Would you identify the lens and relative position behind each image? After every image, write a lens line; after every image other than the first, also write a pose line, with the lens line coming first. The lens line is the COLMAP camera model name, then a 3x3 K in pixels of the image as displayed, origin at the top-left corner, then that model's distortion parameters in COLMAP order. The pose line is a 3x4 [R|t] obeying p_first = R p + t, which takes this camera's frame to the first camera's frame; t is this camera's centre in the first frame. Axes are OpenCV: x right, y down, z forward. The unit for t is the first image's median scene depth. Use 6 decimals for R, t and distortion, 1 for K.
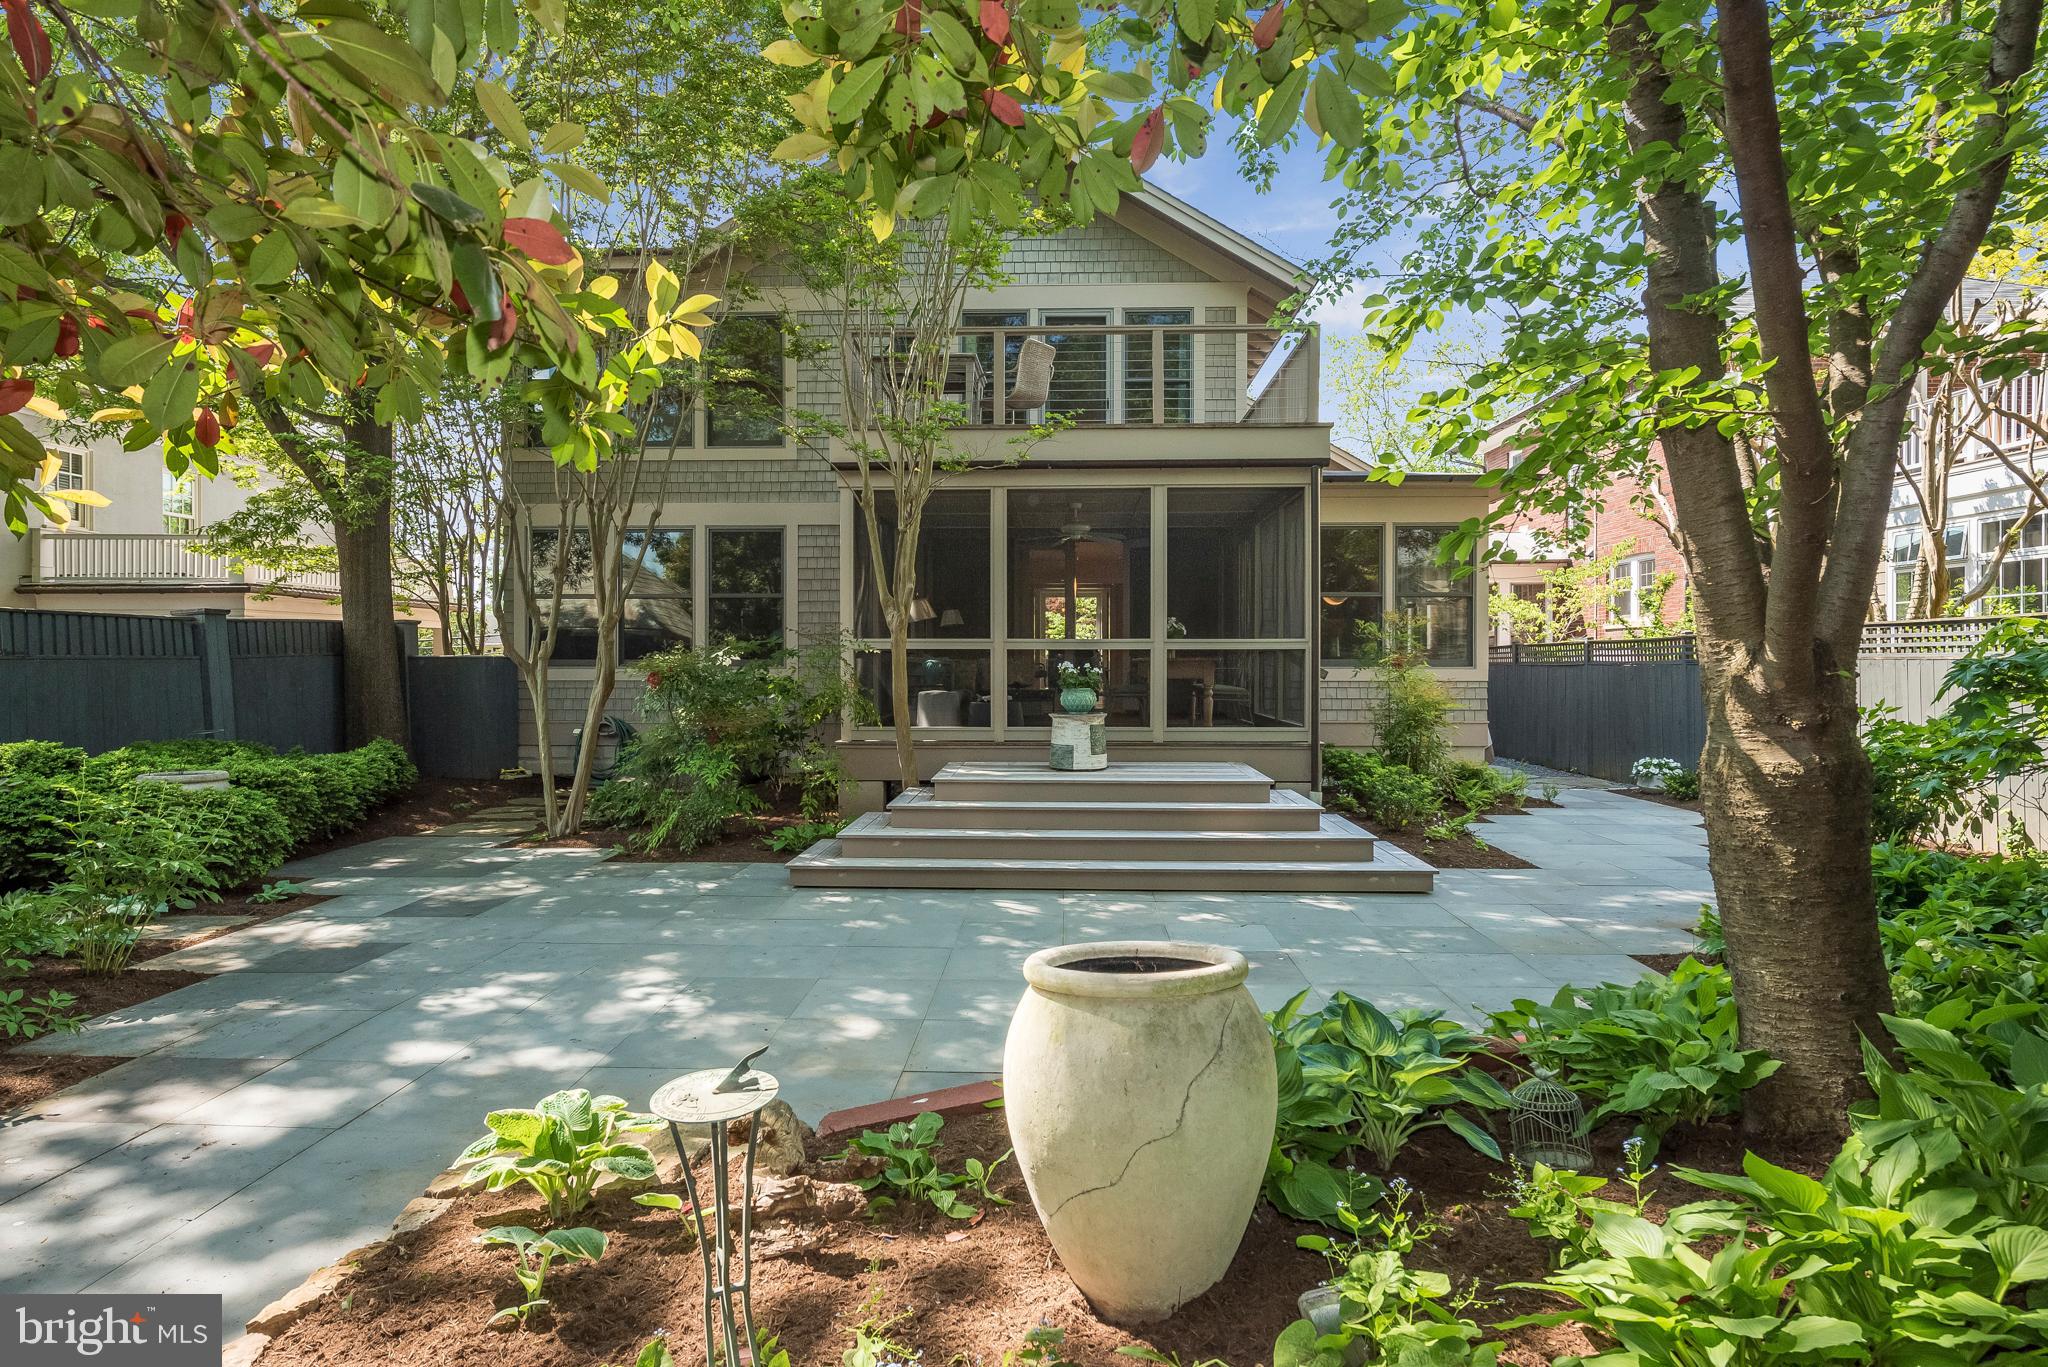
lens RADIAL K [[1111.4, 0, 1024.0], [0, 1111.4, 683.5], [0, 0, 1]] dist [0.002406, 0.000224]
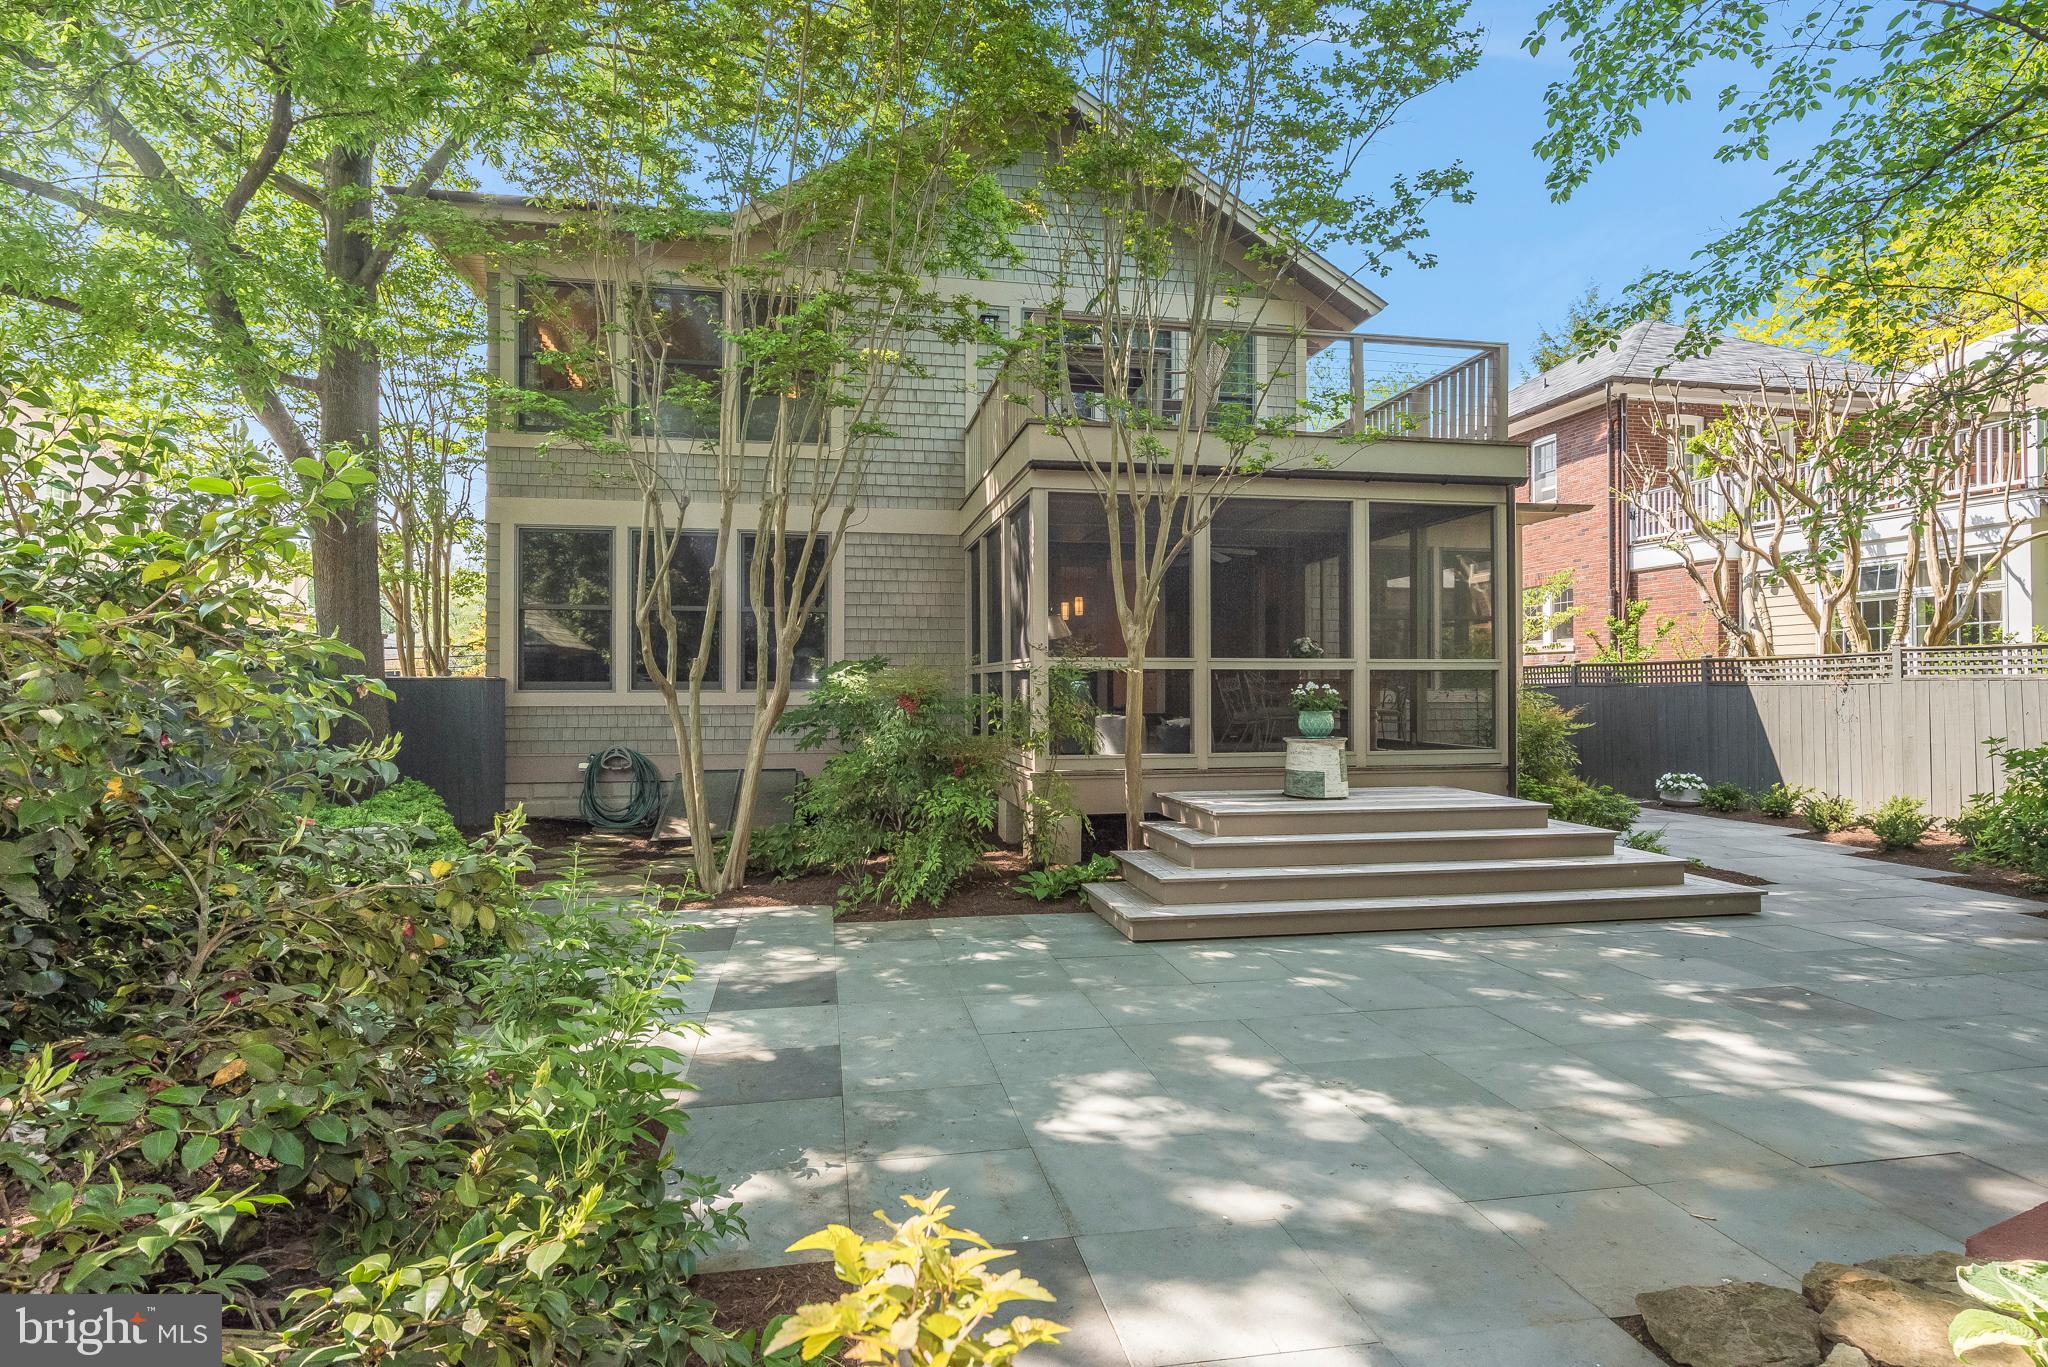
lens RADIAL K [[1111.4, 0, 1024.0], [0, 1111.4, 683.5], [0, 0, 1]] dist [0.002406, 0.000224]
pose [[0.973005, -0.000347, 0.230782, -0.407936], [0.005224, 0.999776, -0.020519, -0.000736], [-0.230723, 0.021171, 0.972789, 0.145387]]
